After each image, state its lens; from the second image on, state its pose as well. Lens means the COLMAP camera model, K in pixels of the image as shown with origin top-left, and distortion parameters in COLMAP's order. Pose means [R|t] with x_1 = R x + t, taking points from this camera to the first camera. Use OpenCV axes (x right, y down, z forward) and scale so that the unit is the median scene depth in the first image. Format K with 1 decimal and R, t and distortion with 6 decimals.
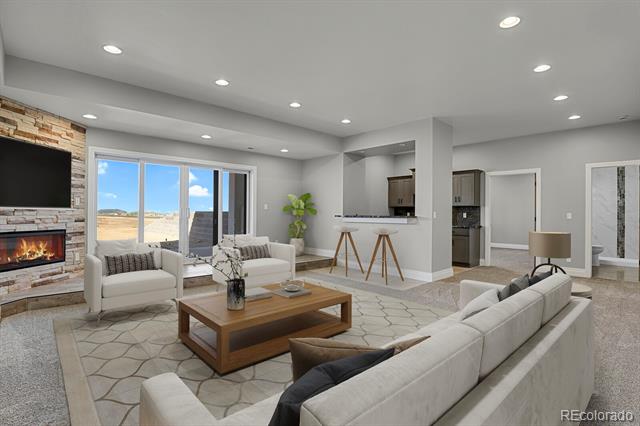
lens RADIAL K [[316.2, 0, 317.9], [0, 316.2, 211.9], [0, 0, 1]] dist [-0.022308, -0.005795]
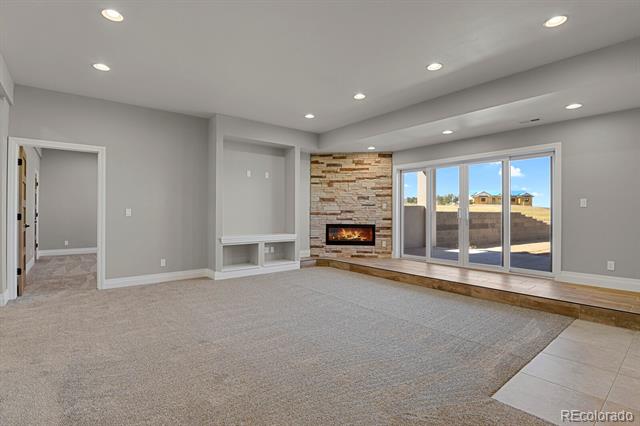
lens RADIAL K [[316.2, 0, 321.1], [0, 316.2, 215.2], [0, 0, 1]] dist [-0.022308, -0.005795]
pose [[-0.064875, -0.006150, -0.997874, 0.785227], [0.000272, 0.999981, -0.006181, 0.019834], [0.997893, -0.000672, -0.064872, 0.873336]]
